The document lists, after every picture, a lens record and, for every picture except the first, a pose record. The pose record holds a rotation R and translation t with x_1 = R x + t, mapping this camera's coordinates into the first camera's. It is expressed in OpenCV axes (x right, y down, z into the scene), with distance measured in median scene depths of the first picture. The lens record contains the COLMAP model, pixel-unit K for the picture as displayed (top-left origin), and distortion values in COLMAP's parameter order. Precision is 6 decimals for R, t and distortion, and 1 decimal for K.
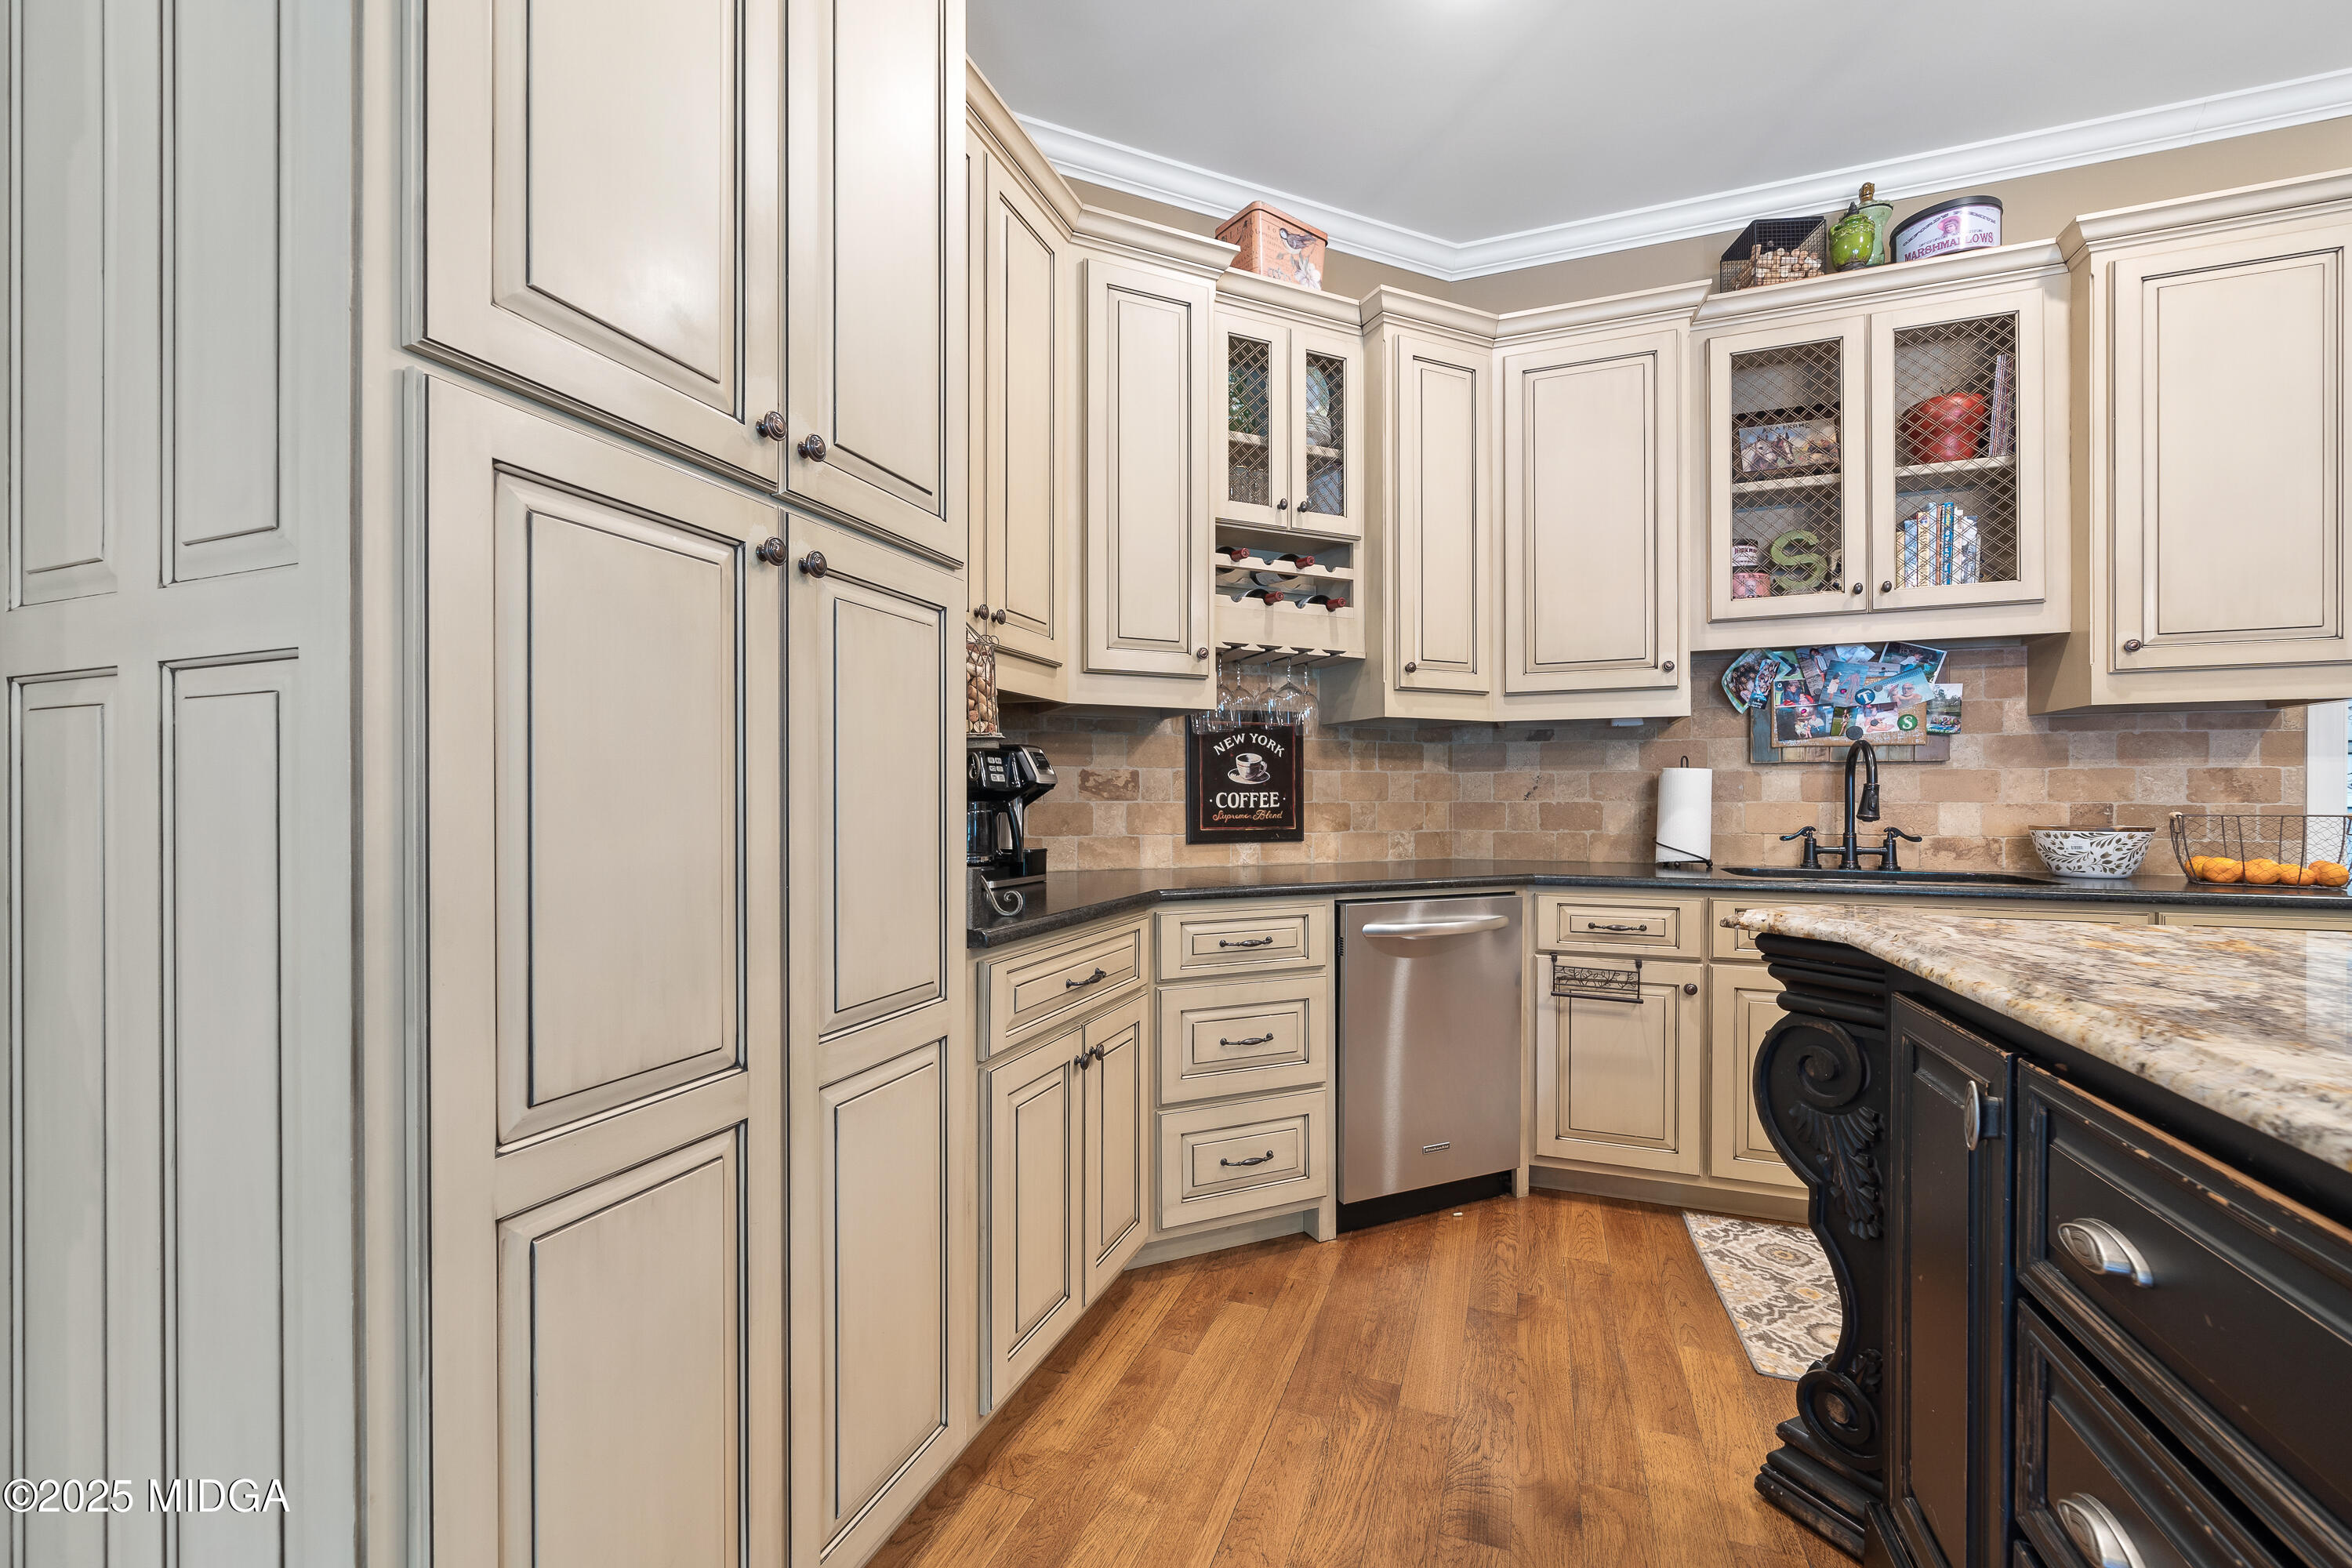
lens RADIAL K [[975.6, 0, 1169.0], [0, 975.6, 798.5], [0, 0, 1]] dist [0.002871, -0.000761]
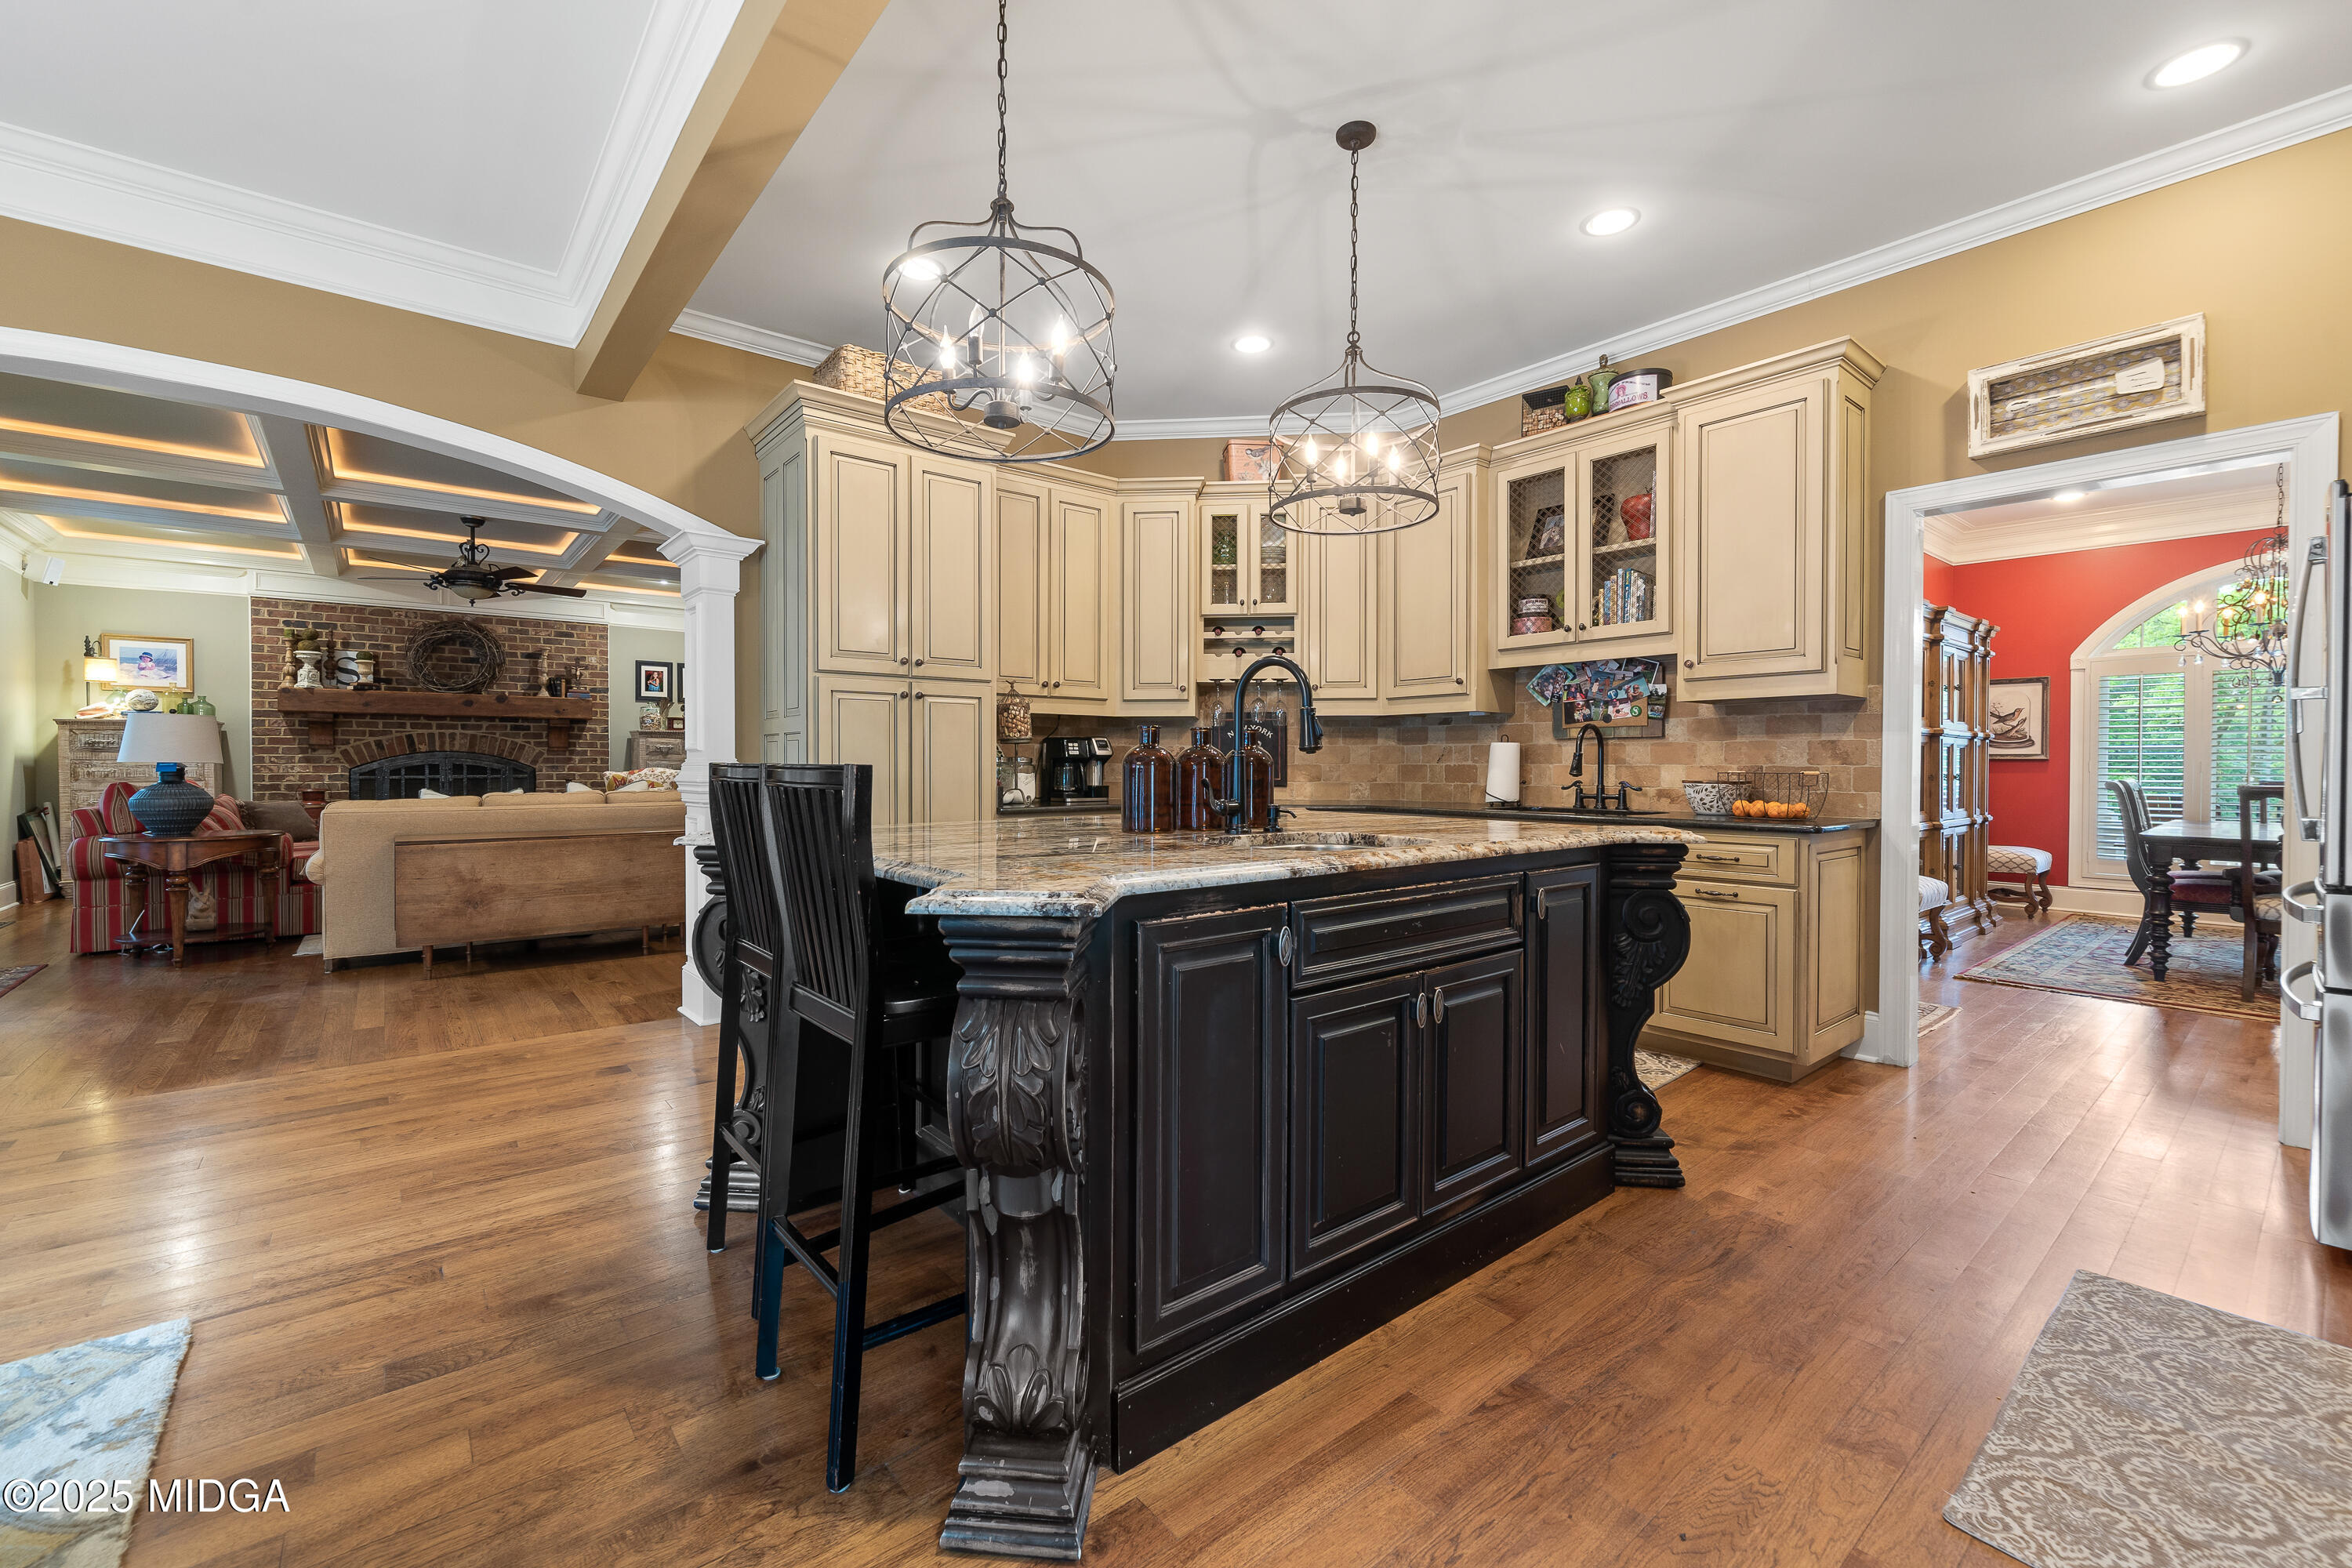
lens RADIAL K [[975.6, 0, 1155.4], [0, 975.6, 778.4], [0, 0, 1]] dist [0.002871, -0.000761]
pose [[0.865610, 0.008074, -0.500654, 0.878321], [0.000552, 0.999854, 0.017079, -0.000841], [0.500719, -0.015060, 0.865479, -0.665413]]
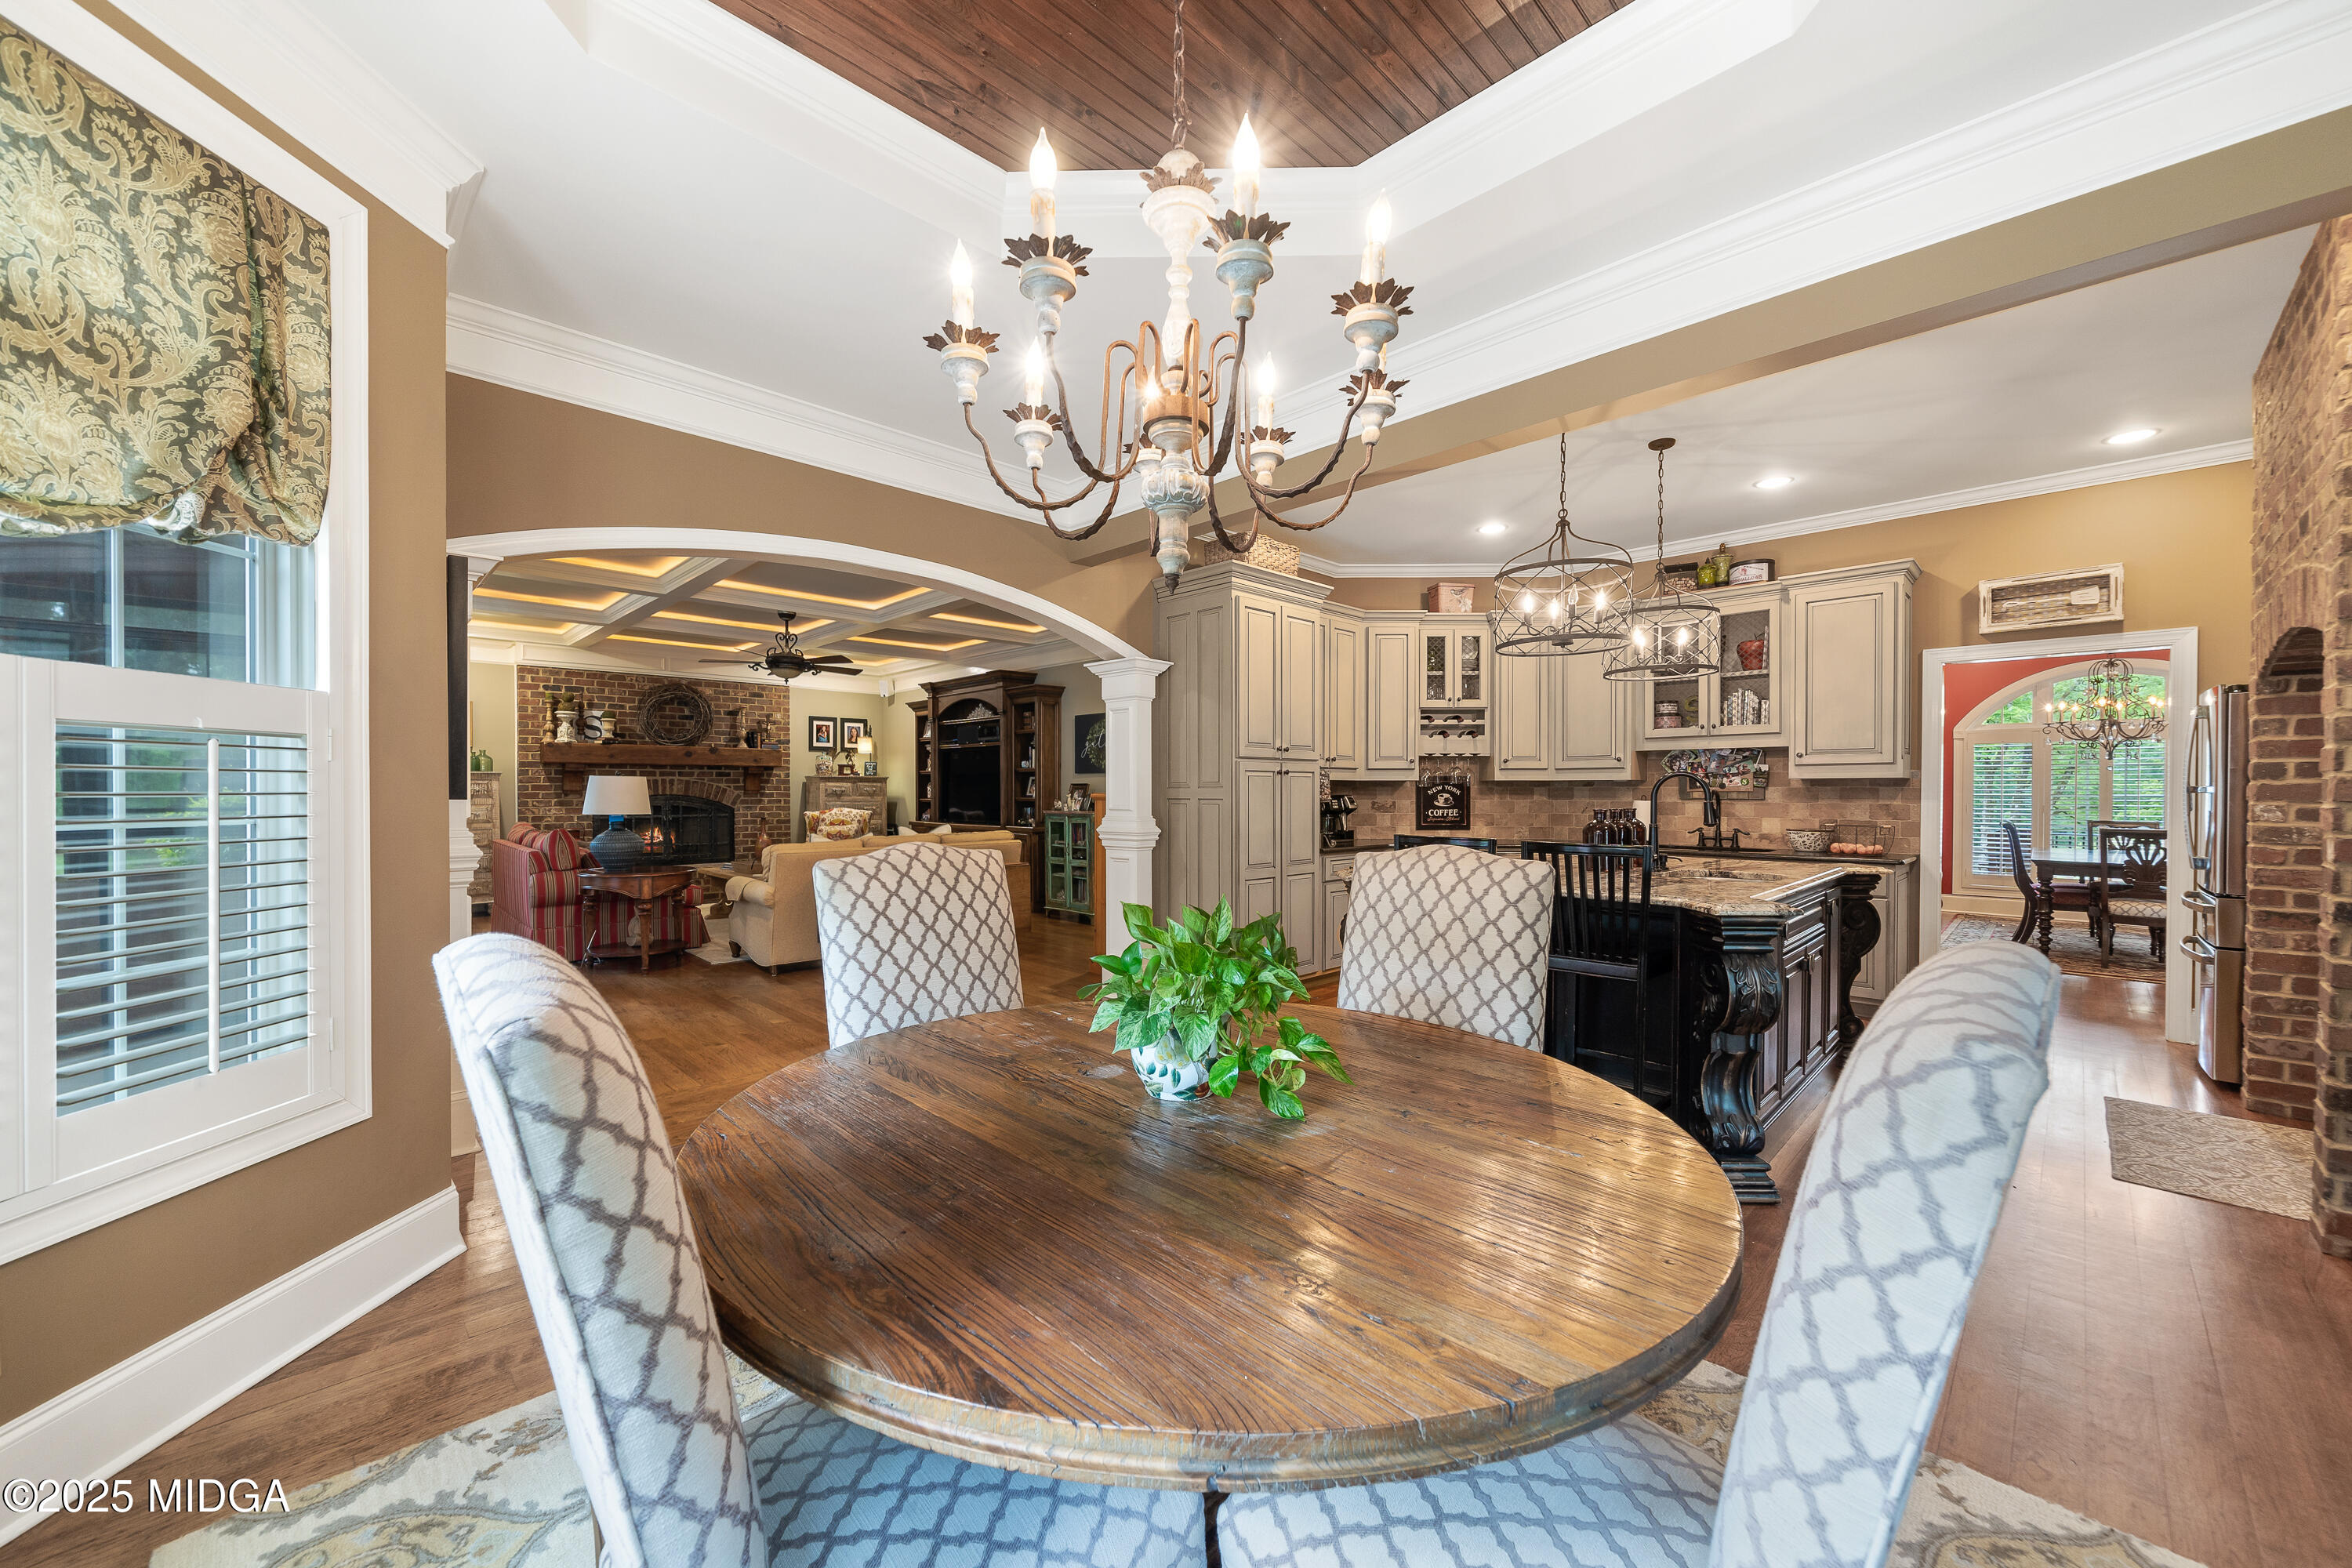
lens RADIAL K [[896.3, 0, 1160.3], [0, 896.3, 803.5], [0, 0, 1]] dist [-0.001658, -0.000068]
pose [[0.906711, 0.006451, -0.421702, 0.412887], [0.000808, 0.999855, 0.017031, -0.064588], [0.421751, -0.015783, 0.906574, -1.439277]]
